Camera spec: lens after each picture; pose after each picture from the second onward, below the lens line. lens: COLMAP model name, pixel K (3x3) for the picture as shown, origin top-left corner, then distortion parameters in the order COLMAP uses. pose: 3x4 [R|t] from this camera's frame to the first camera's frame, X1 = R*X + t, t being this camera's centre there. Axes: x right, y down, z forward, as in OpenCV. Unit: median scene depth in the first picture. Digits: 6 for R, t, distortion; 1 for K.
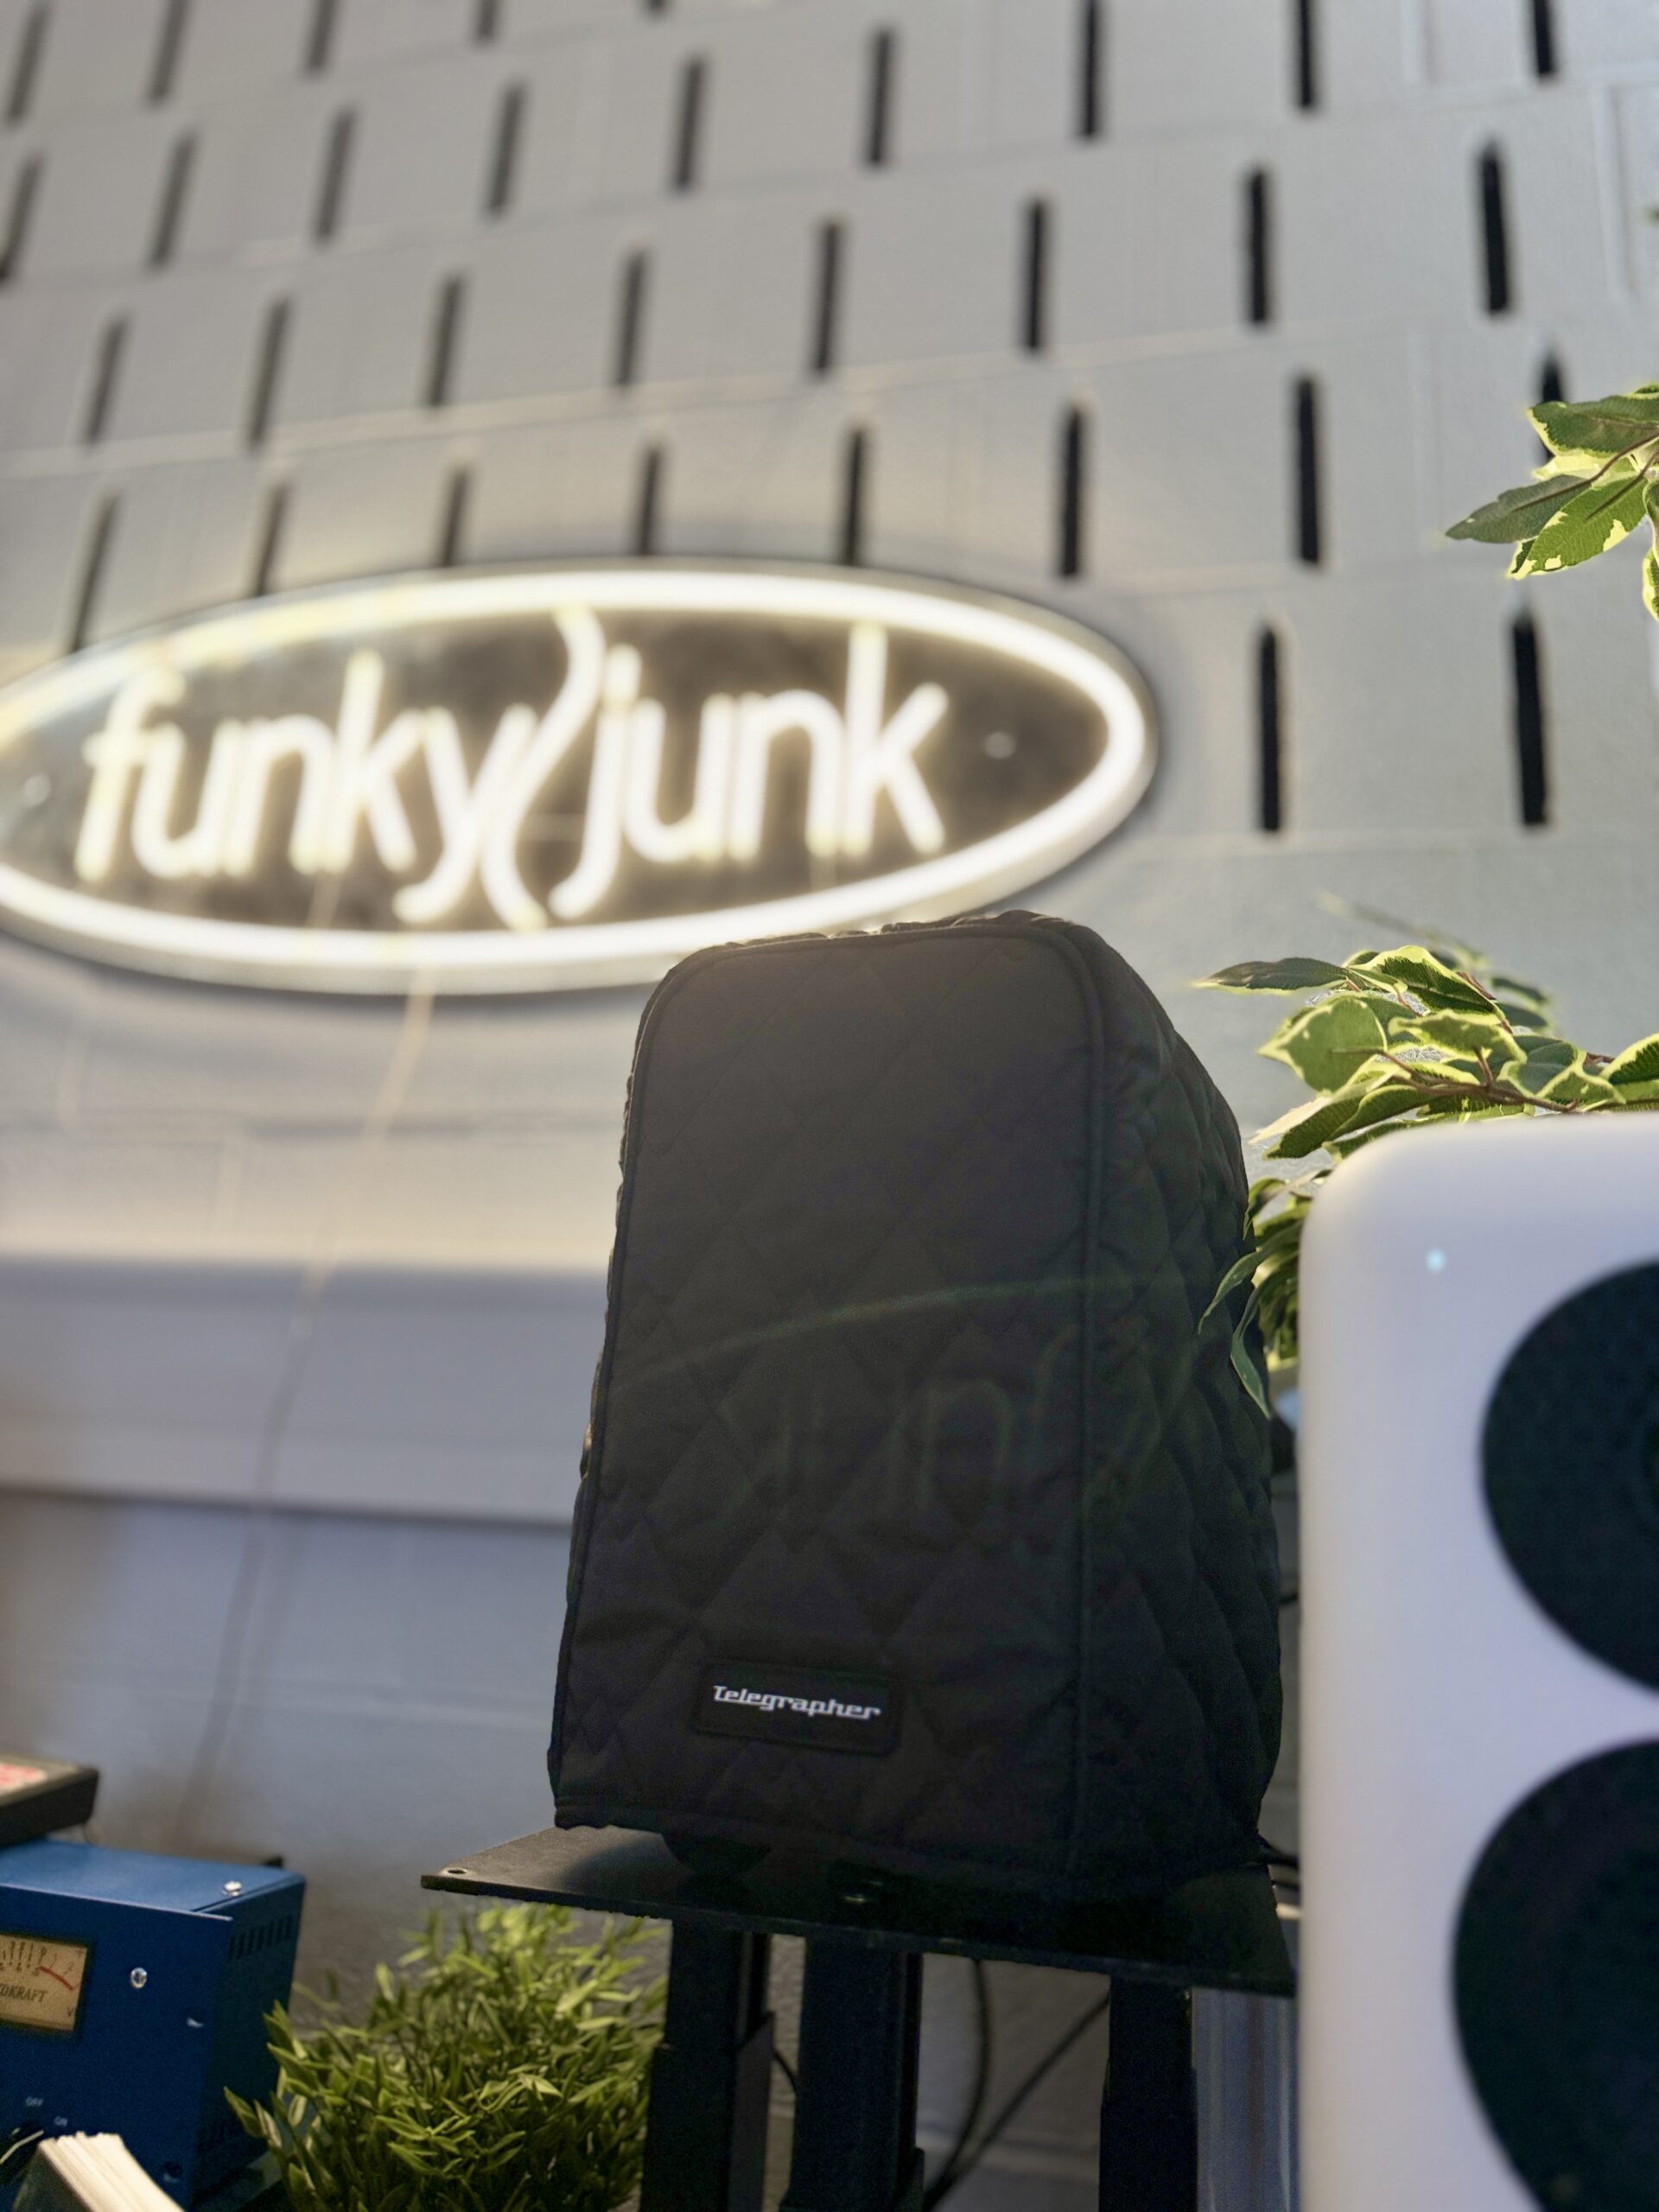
lens RADIAL K [[1551.6, 0, 824.4], [0, 1551.6, 1116.3], [0, 0, 1]] dist [0.116392, -0.173147]
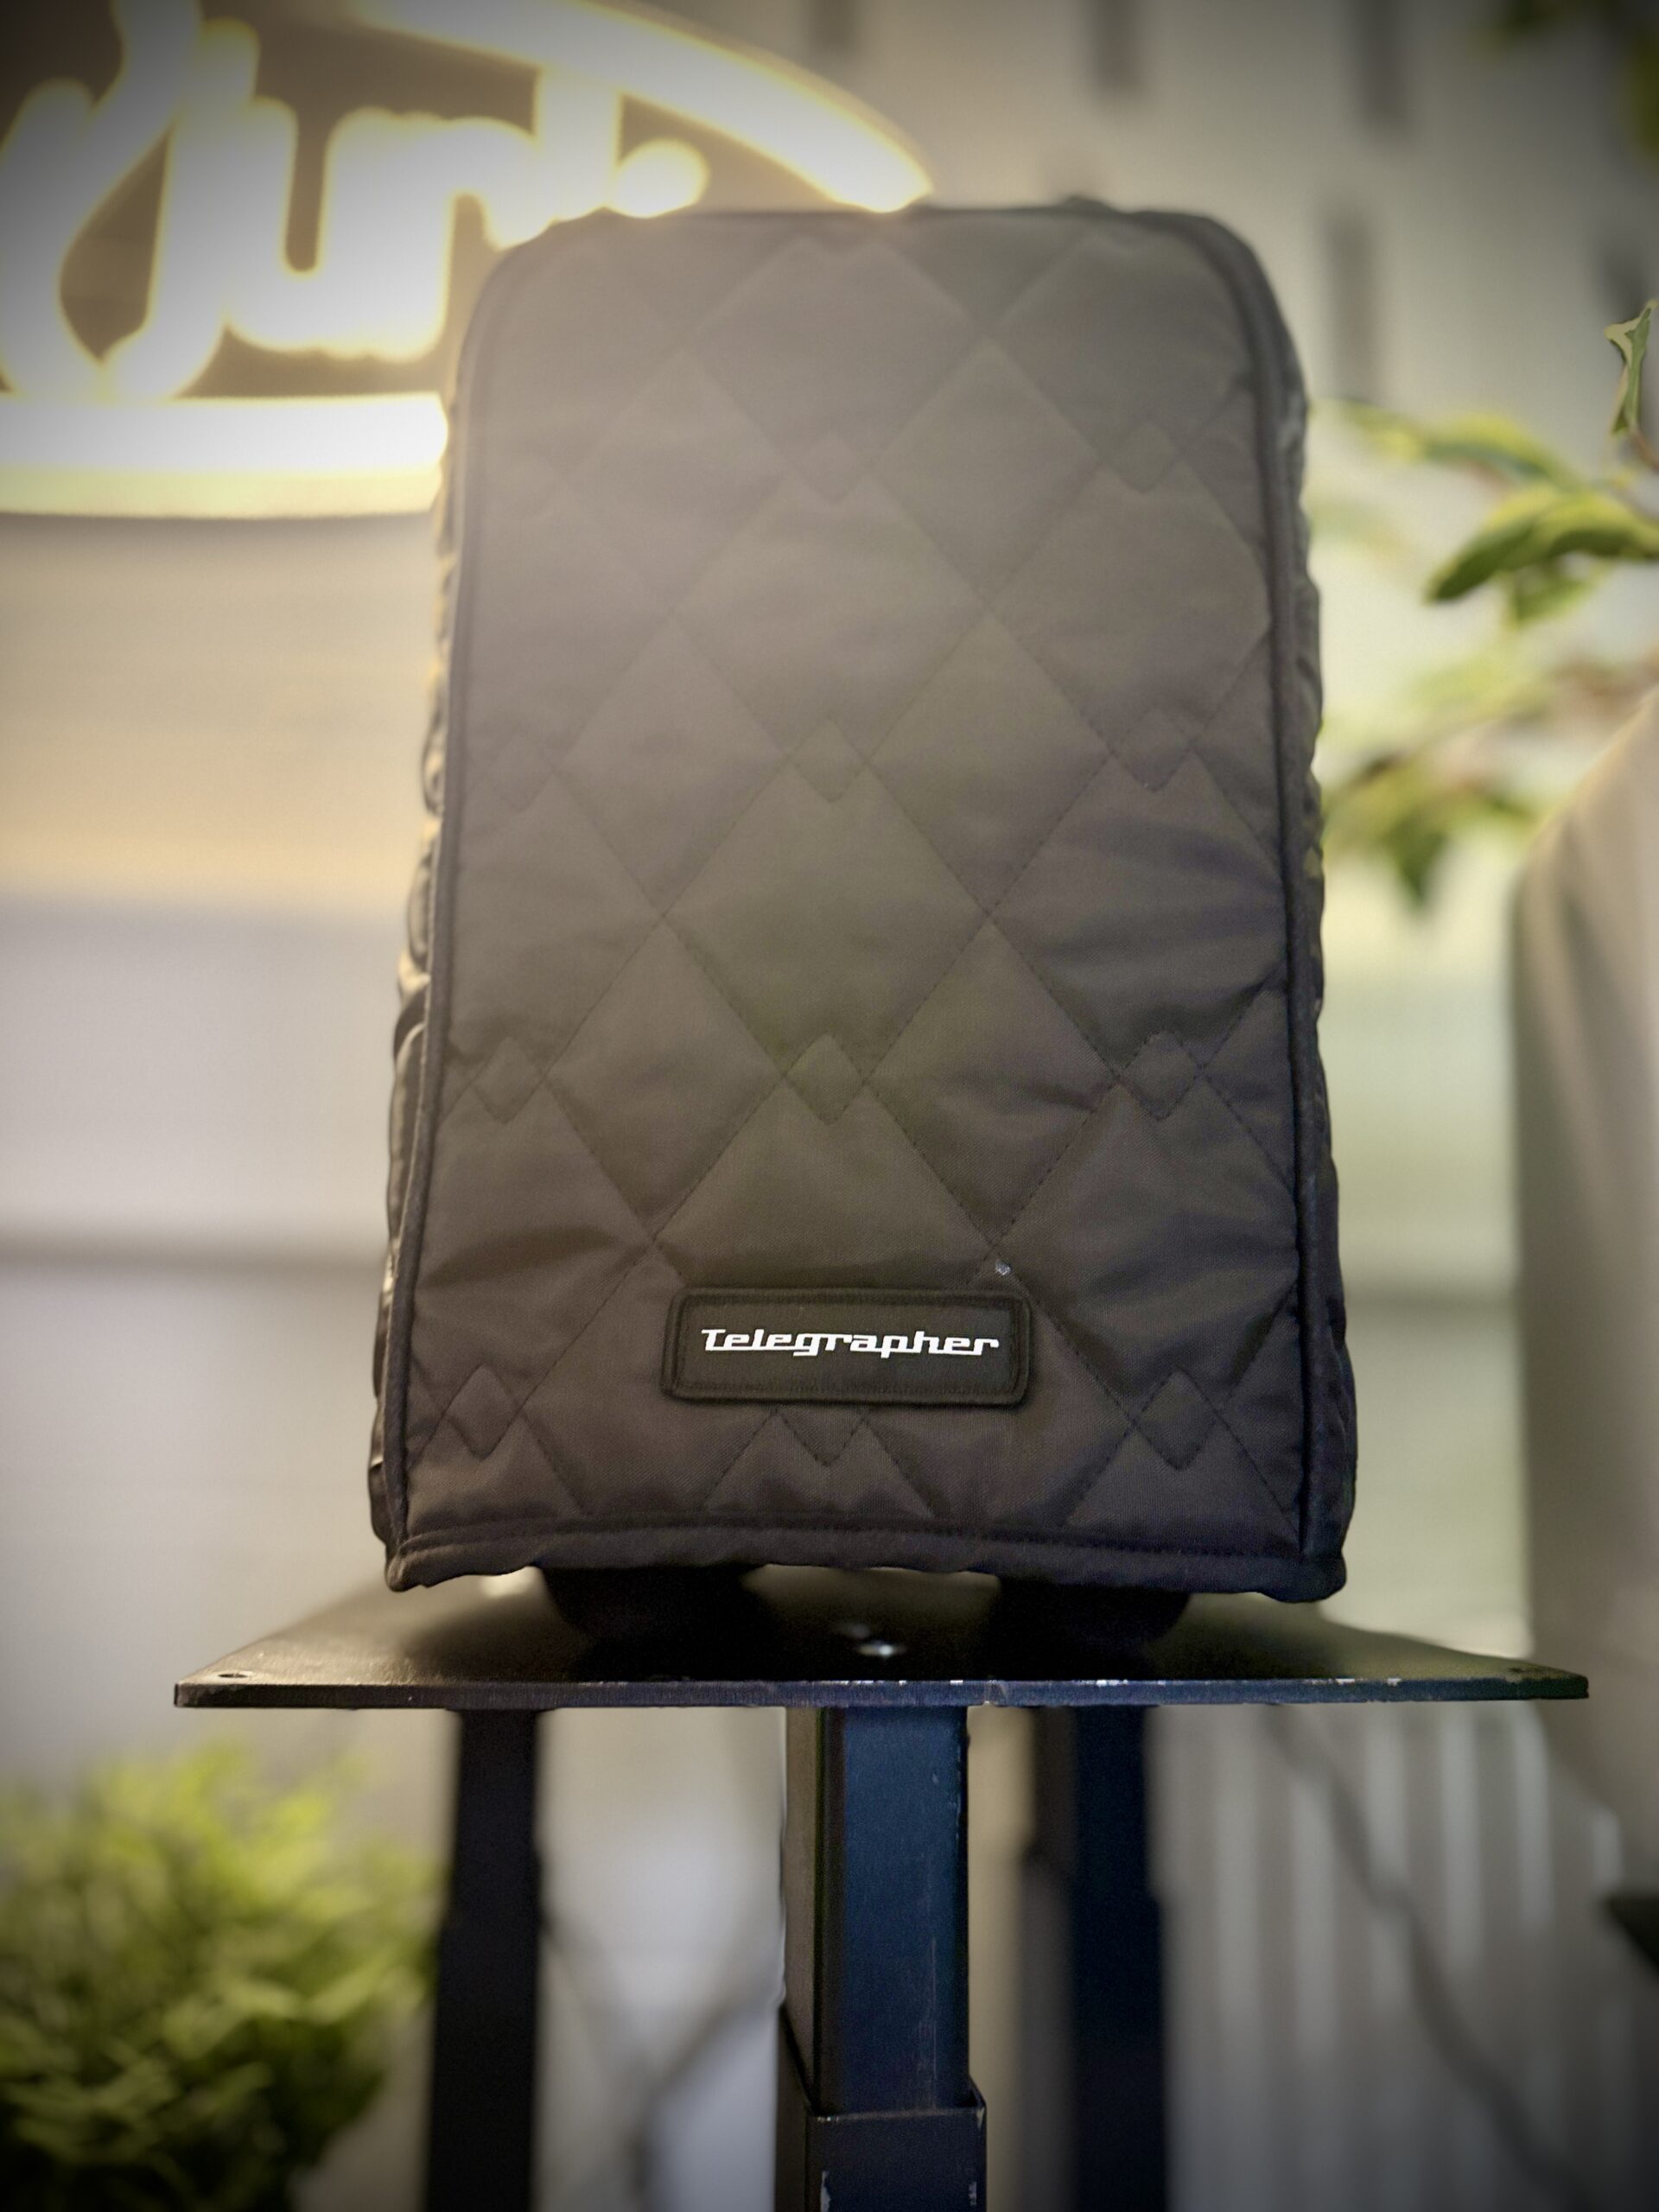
lens RADIAL K [[1513.1, 0, 839.6], [0, 1513.1, 1109.8], [0, 0, 1]] dist [0.085360, -0.160287]
pose [[0.933881, 0.017244, 0.357167, -0.117156], [-0.046704, 0.996162, 0.074023, 0.118499], [-0.354520, -0.085809, 0.931103, 0.226928]]
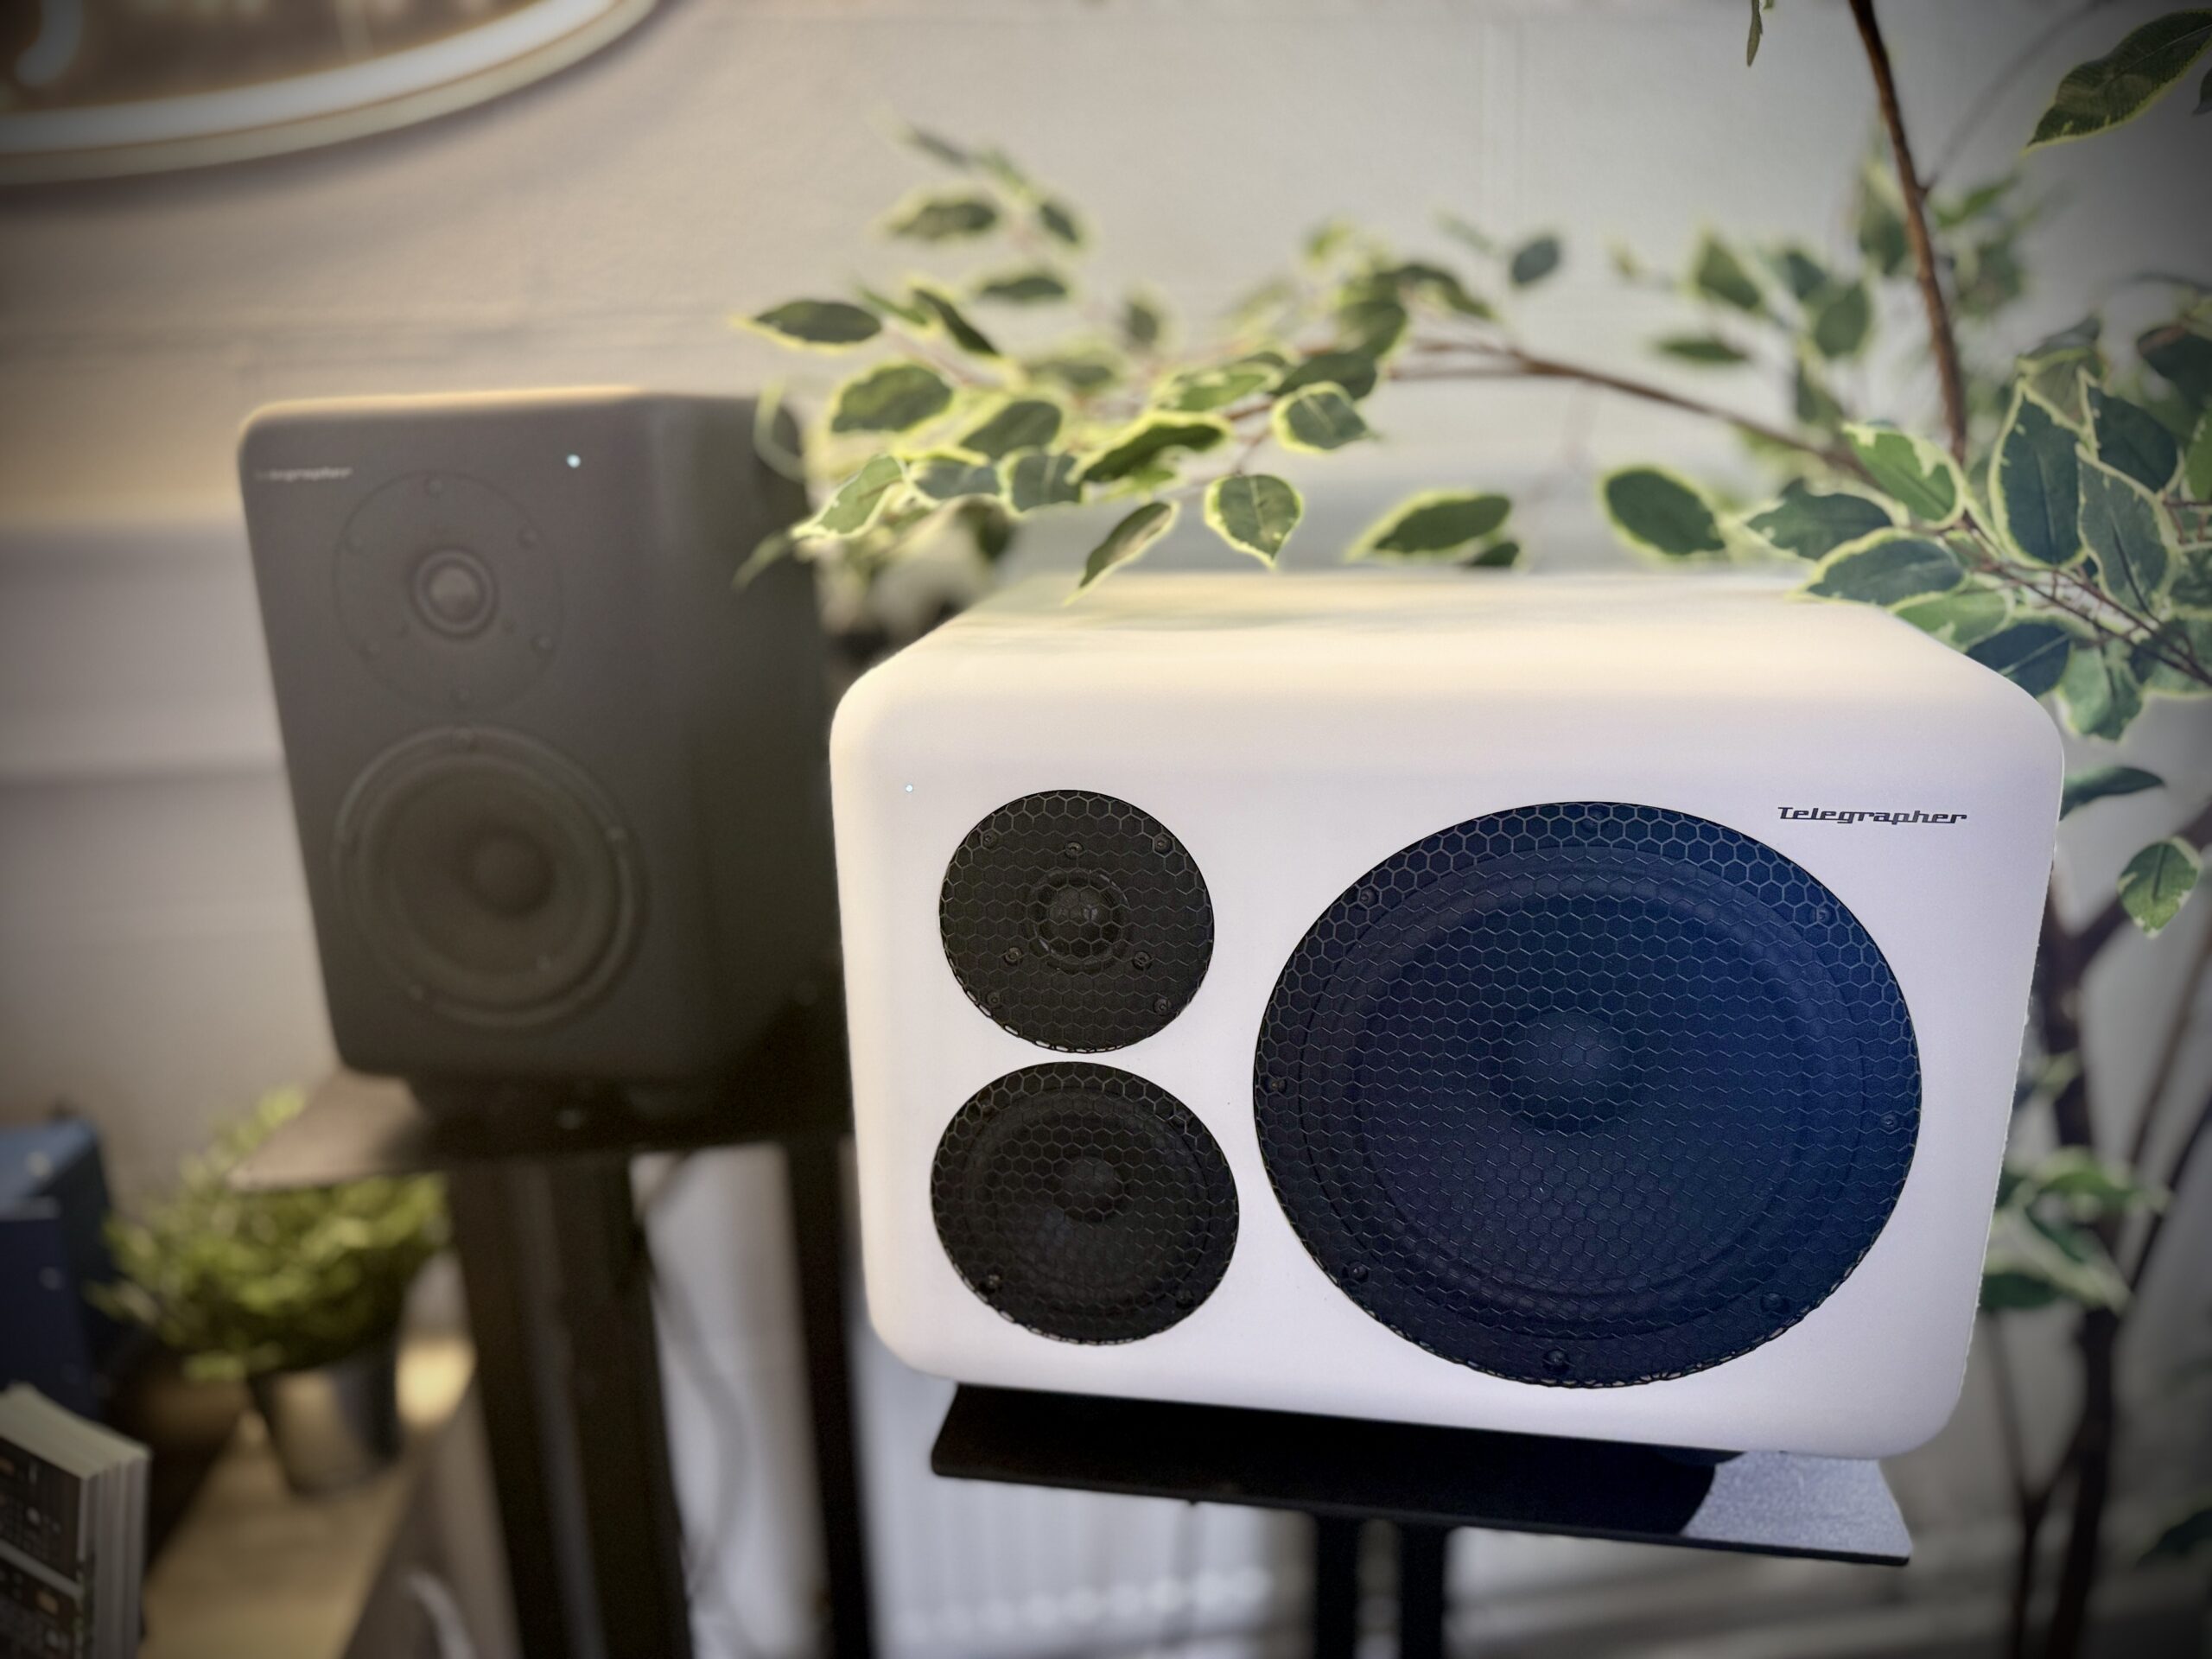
lens RADIAL K [[1551.6, 0, 1064.2], [0, 1551.6, 818.3], [0, 0, 1]] dist [0.116392, -0.173147]
pose [[0.942780, -0.181999, 0.279360, 0.046493], [0.015159, 0.860406, 0.509384, -0.222050], [-0.333071, -0.476002, 0.813932, -0.076593]]
